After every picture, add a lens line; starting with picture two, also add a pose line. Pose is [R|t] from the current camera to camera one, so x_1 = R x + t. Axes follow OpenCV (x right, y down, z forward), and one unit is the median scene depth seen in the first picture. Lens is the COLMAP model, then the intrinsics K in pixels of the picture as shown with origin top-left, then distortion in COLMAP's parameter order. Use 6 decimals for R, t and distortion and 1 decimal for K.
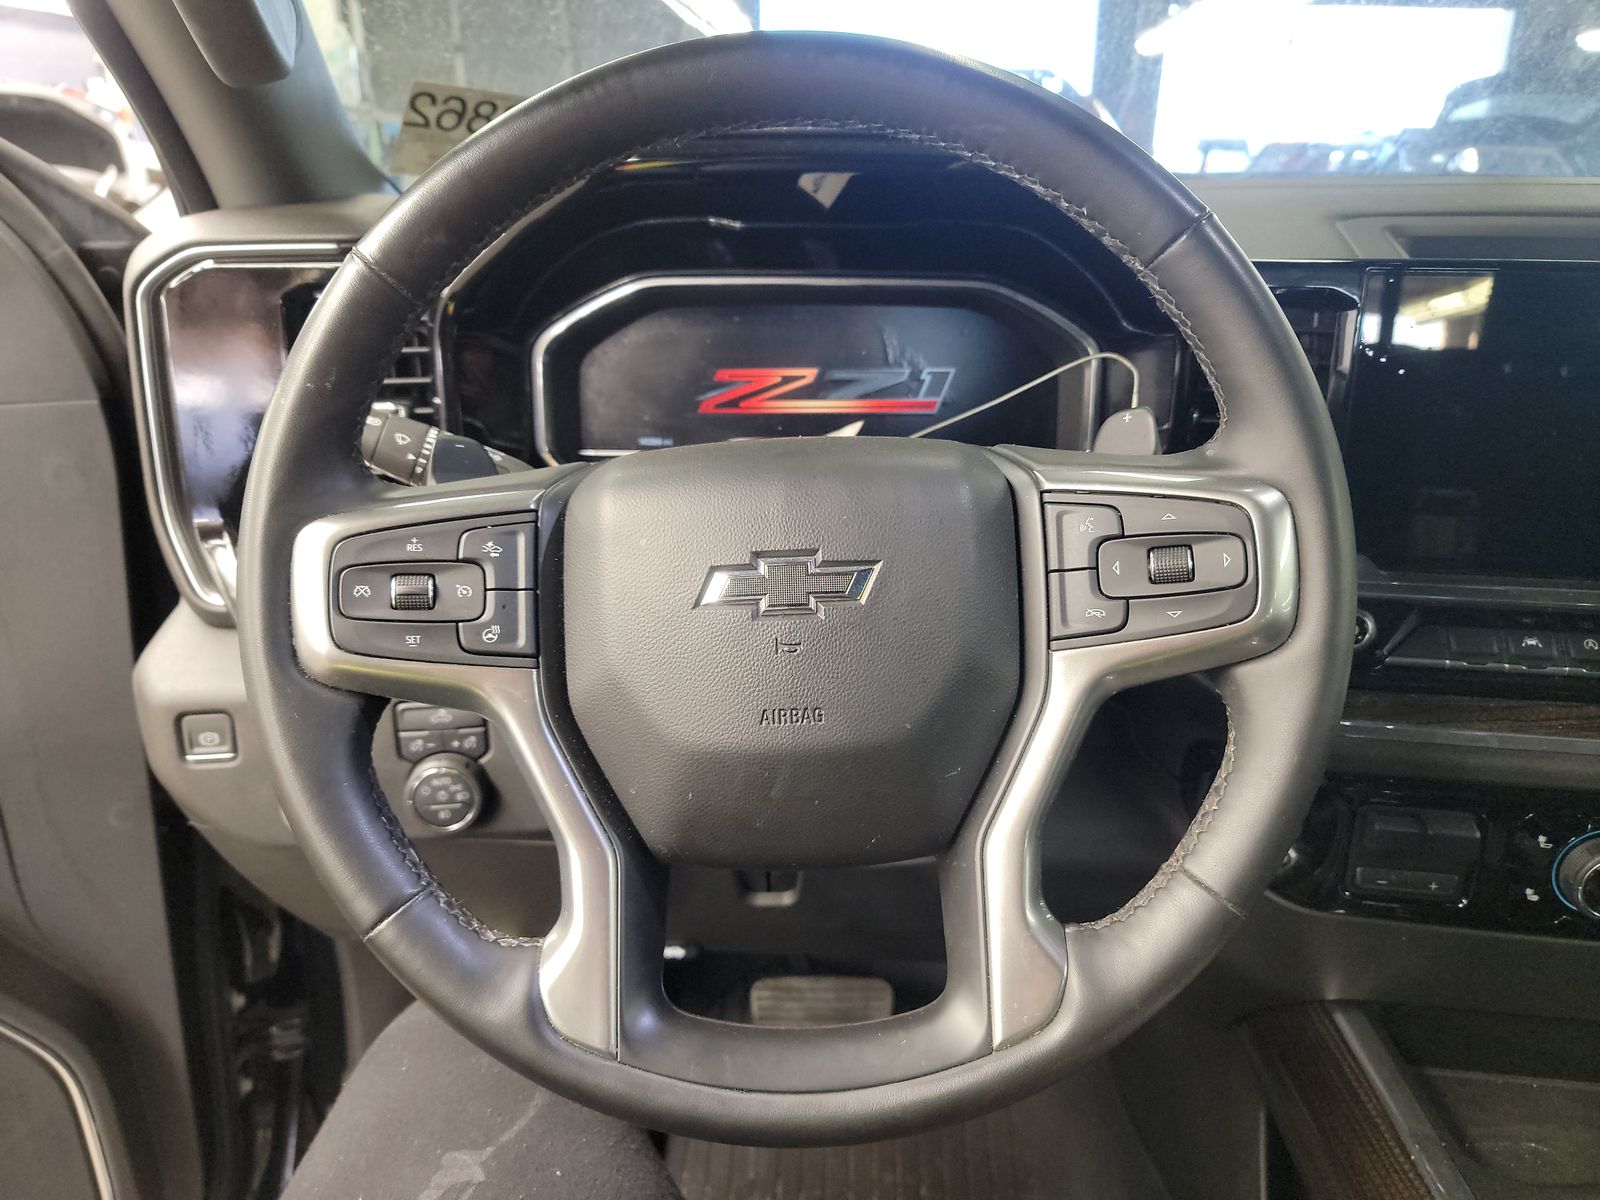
lens RADIAL K [[1122.6, 0, 809.1], [0, 1122.6, 614.9], [0, 0, 1]] dist [0.050655, -0.049775]
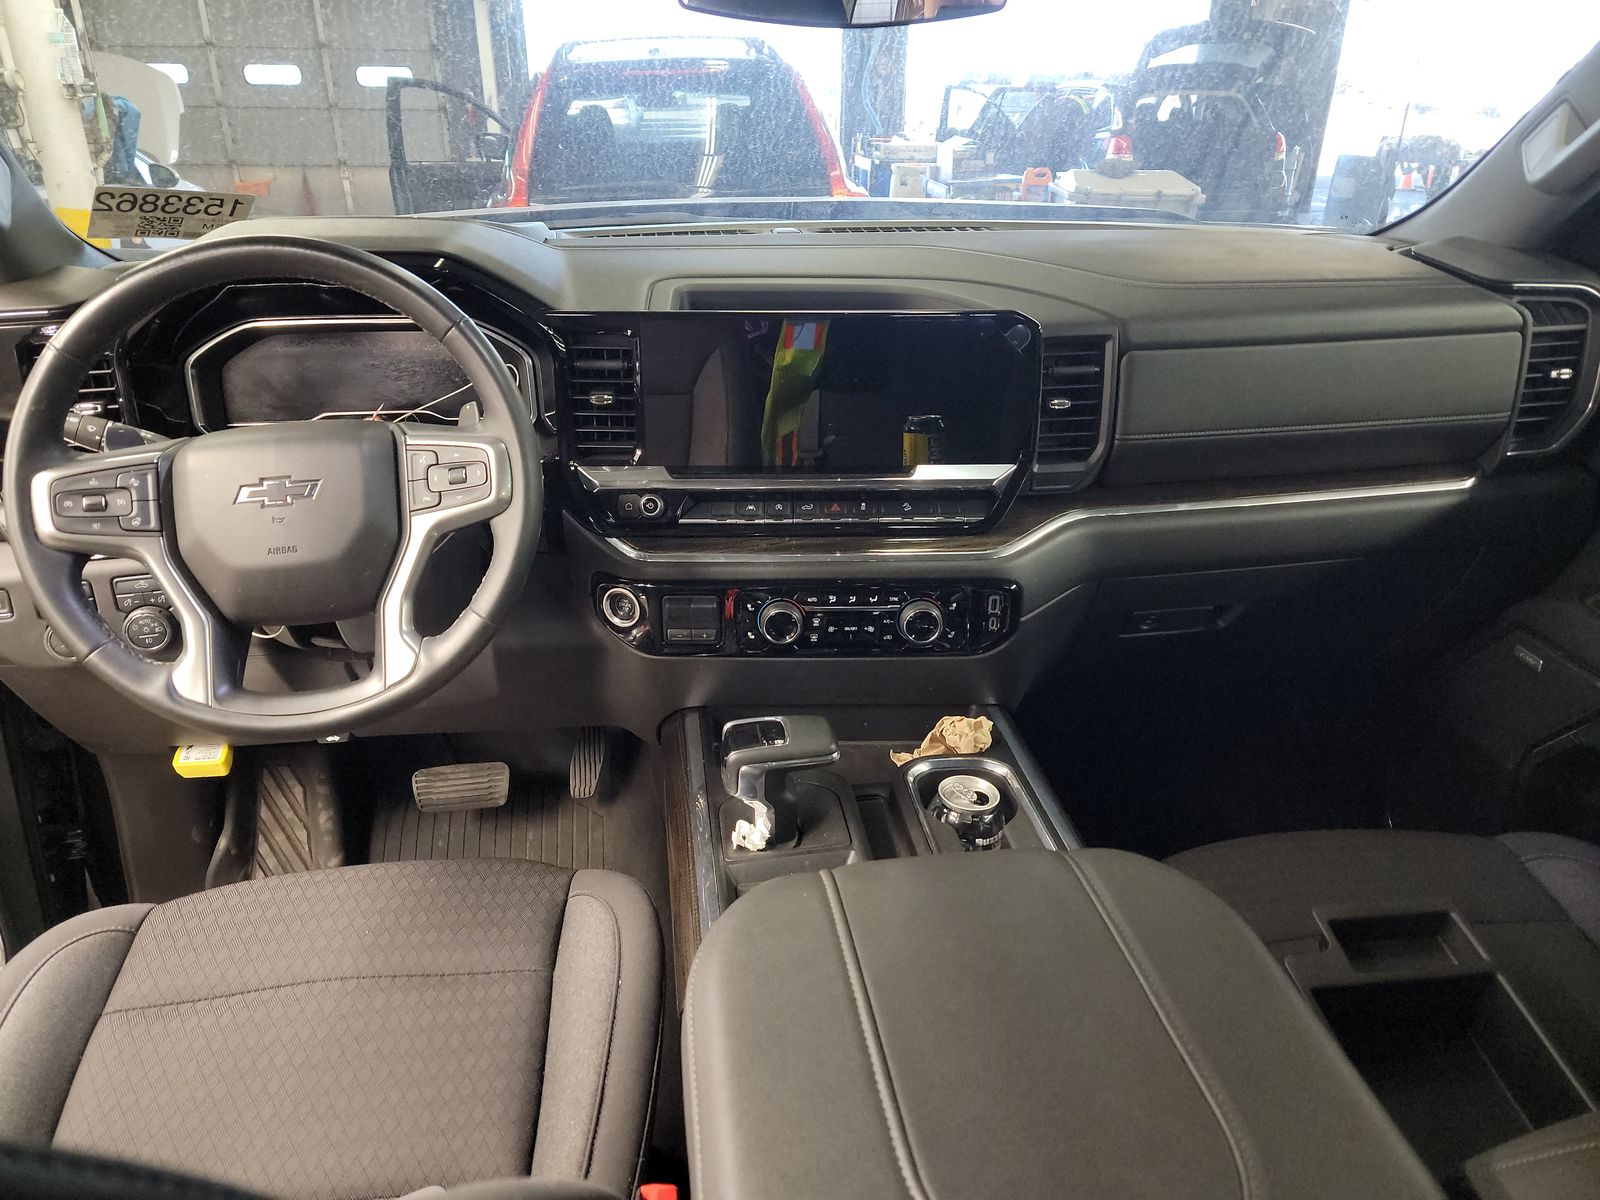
lens RADIAL K [[1103.7, 0, 800.0], [0, 1103.7, 600.0], [0, 0, 1]] dist [0.059767, -0.041272]
pose [[0.987214, -0.065756, 0.145204, 0.625924], [0.058454, 0.996829, 0.053996, 0.120944], [-0.148295, -0.044818, 0.987927, -1.263328]]
